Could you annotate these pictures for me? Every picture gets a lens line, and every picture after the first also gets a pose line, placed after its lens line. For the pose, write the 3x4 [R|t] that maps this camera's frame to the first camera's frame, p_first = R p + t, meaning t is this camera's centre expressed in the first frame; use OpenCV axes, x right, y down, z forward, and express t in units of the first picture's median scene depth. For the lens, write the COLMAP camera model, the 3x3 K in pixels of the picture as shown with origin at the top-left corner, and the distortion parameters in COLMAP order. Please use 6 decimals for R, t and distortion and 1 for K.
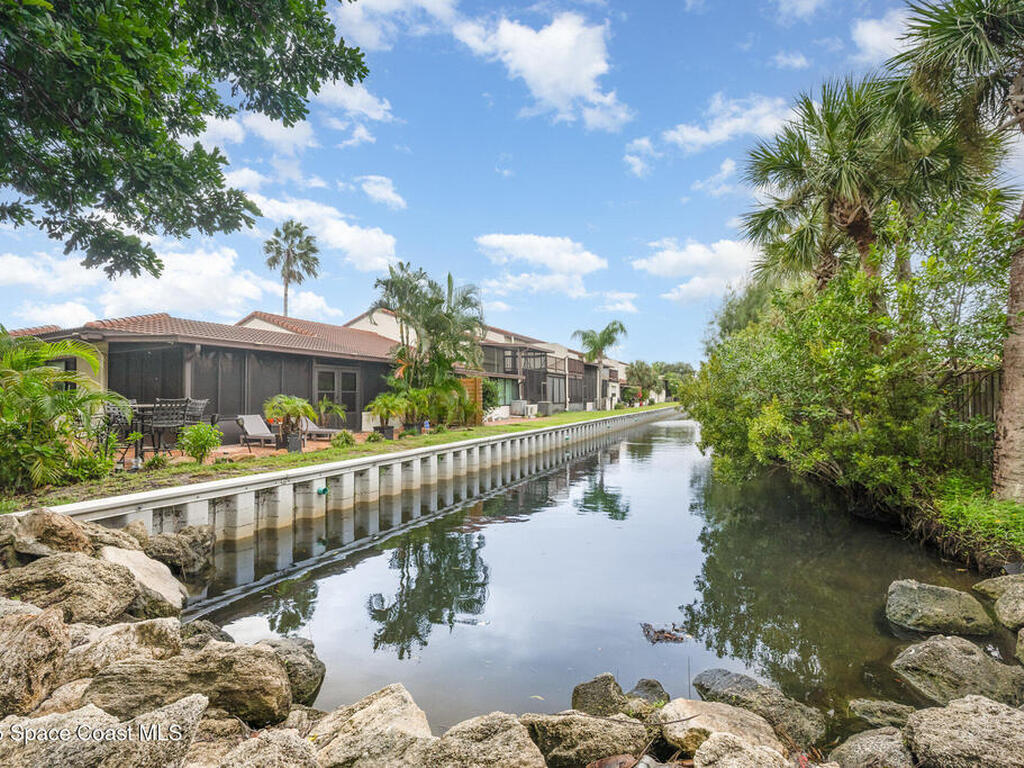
lens RADIAL K [[452.8, 0, 500.4], [0, 452.8, 380.4], [0, 0, 1]] dist [-0.000268, 0.000464]
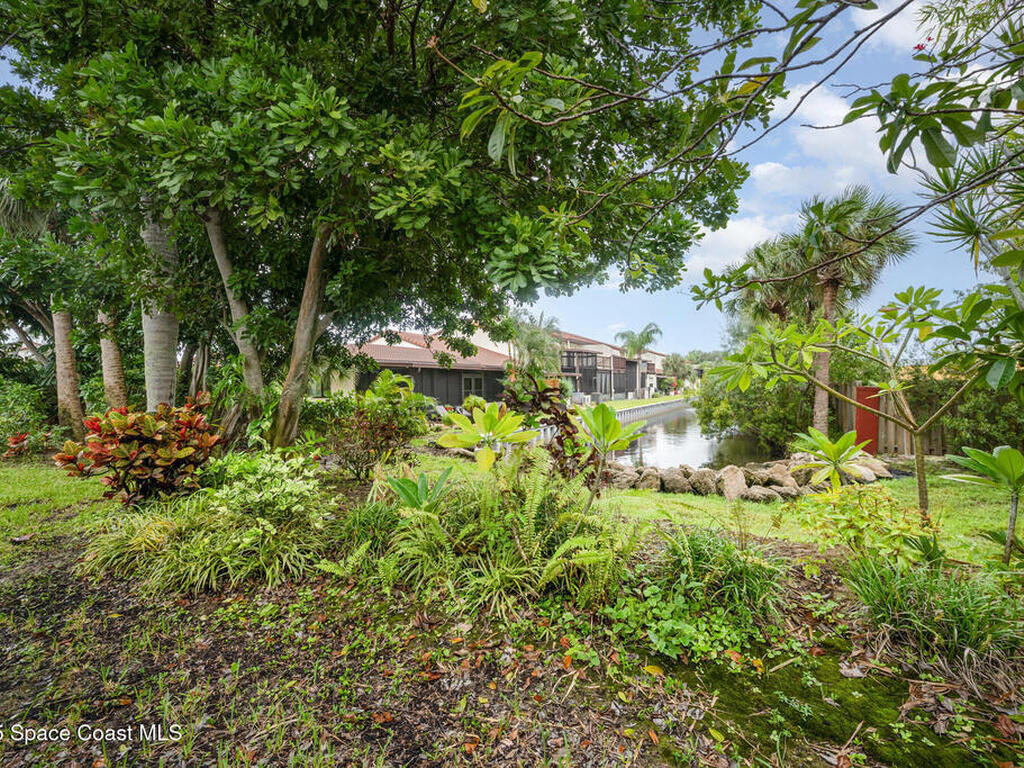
lens RADIAL K [[452.8, 0, 500.4], [0, 452.8, 380.4], [0, 0, 1]] dist [-0.000268, 0.000464]
pose [[0.997071, -0.009714, -0.075858, -0.055455], [0.011909, 0.999522, 0.028529, -0.020865], [0.075544, -0.029349, 0.996710, -0.219513]]
